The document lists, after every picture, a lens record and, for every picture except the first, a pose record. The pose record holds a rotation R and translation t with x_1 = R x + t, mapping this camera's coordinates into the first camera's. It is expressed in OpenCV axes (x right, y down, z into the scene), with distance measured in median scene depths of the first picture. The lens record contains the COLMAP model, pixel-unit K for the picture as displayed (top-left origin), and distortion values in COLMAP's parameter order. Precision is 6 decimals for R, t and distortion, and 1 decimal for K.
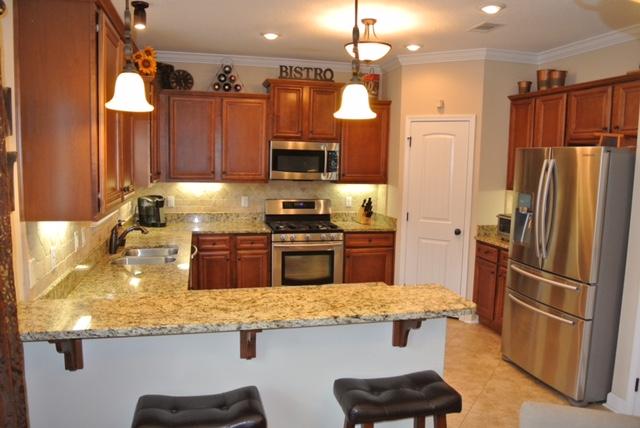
lens RADIAL K [[496.2, 0, 322.3], [0, 496.2, 215.7], [0, 0, 1]] dist [-0.061830, -0.000152]
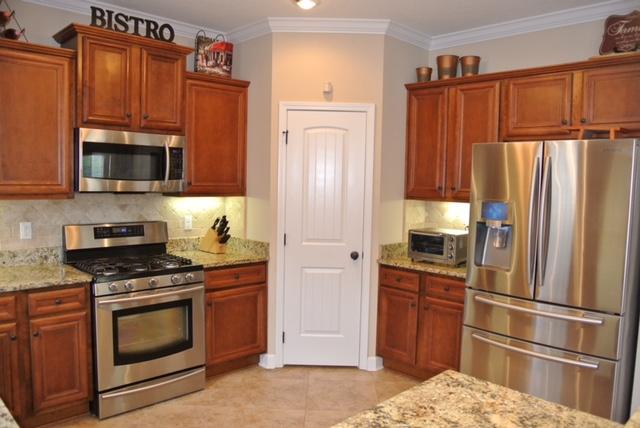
lens RADIAL K [[496.2, 0, 316.8], [0, 496.2, 214.1], [0, 0, 1]] dist [-0.061830, -0.000152]
pose [[0.864454, -0.038196, 0.501258, -0.155807], [0.054521, 0.998351, -0.017952, -0.020259], [-0.499746, 0.042848, 0.865112, 0.348339]]
